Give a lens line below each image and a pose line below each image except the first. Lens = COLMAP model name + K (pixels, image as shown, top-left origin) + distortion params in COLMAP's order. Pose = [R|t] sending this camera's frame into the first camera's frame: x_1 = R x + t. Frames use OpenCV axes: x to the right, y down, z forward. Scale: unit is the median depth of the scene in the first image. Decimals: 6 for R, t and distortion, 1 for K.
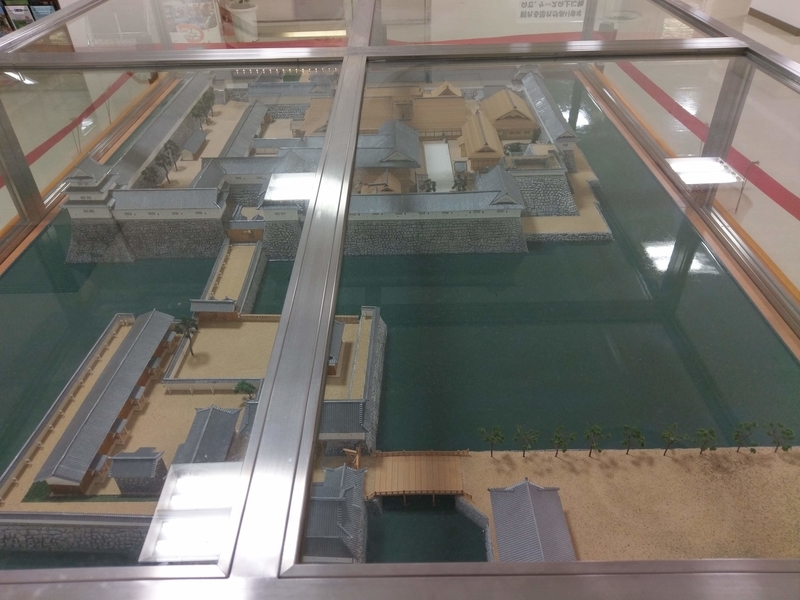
lens RADIAL K [[605.9, 0, 399.2], [0, 605.9, 298.4], [0, 0, 1]] dist [0.035306, 0.001168]
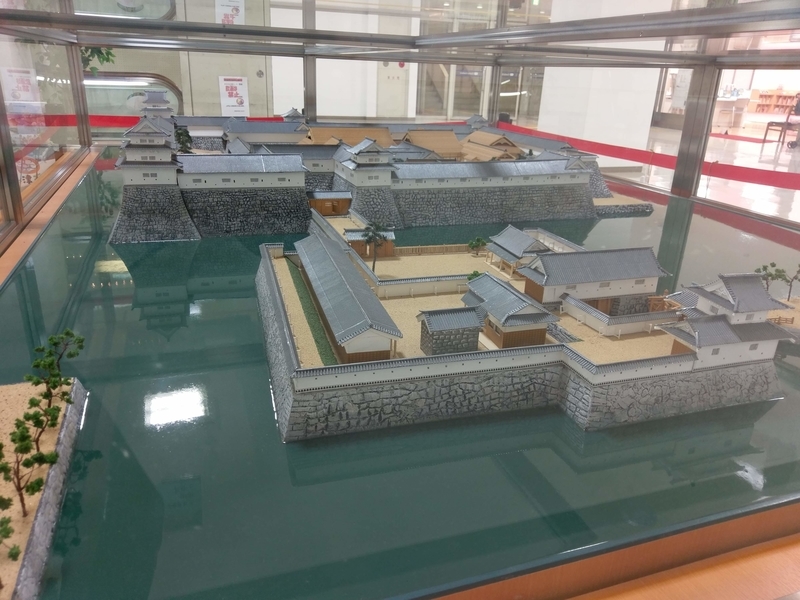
lens RADIAL K [[605.9, 0, 401.7], [0, 605.9, 299.4], [0, 0, 1]] dist [0.035306, 0.001168]
pose [[0.936867, -0.065605, 0.343476, -0.478300], [0.160795, 0.953062, -0.256548, 0.276435], [-0.310524, 0.295581, 0.903442, 0.205210]]
